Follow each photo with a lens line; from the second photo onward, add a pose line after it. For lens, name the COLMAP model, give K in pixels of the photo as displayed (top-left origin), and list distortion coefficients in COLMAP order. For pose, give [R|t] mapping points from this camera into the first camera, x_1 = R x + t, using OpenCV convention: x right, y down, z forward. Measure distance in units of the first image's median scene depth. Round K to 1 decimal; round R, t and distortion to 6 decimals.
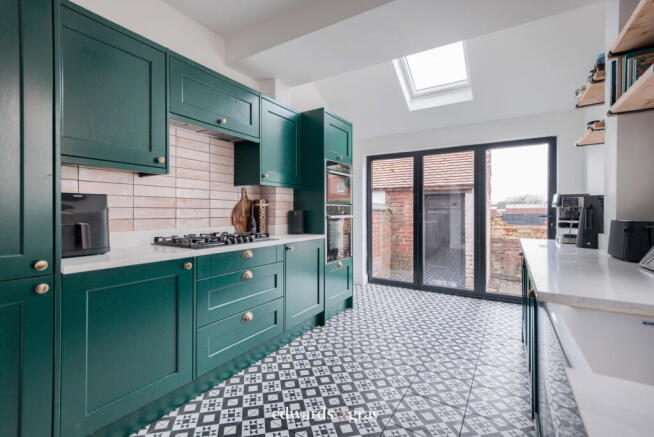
lens RADIAL K [[296.8, 0, 327.0], [0, 296.8, 218.5], [0, 0, 1]] dist [0.001004, 0.000091]
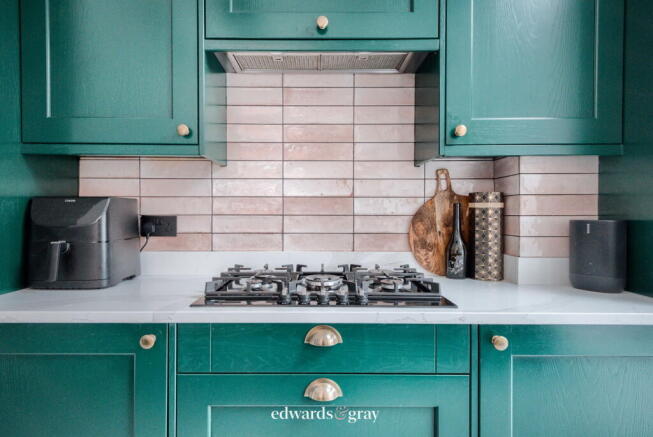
lens RADIAL K [[369.8, 0, 326.5], [0, 369.8, 218.5], [0, 0, 1]] dist [0.000641, -0.000046]
pose [[0.513995, 0.009046, -0.857746, 0.109602], [-0.018780, 0.999823, -0.000709, -0.024677], [0.857588, 0.016473, 0.514074, 0.576189]]
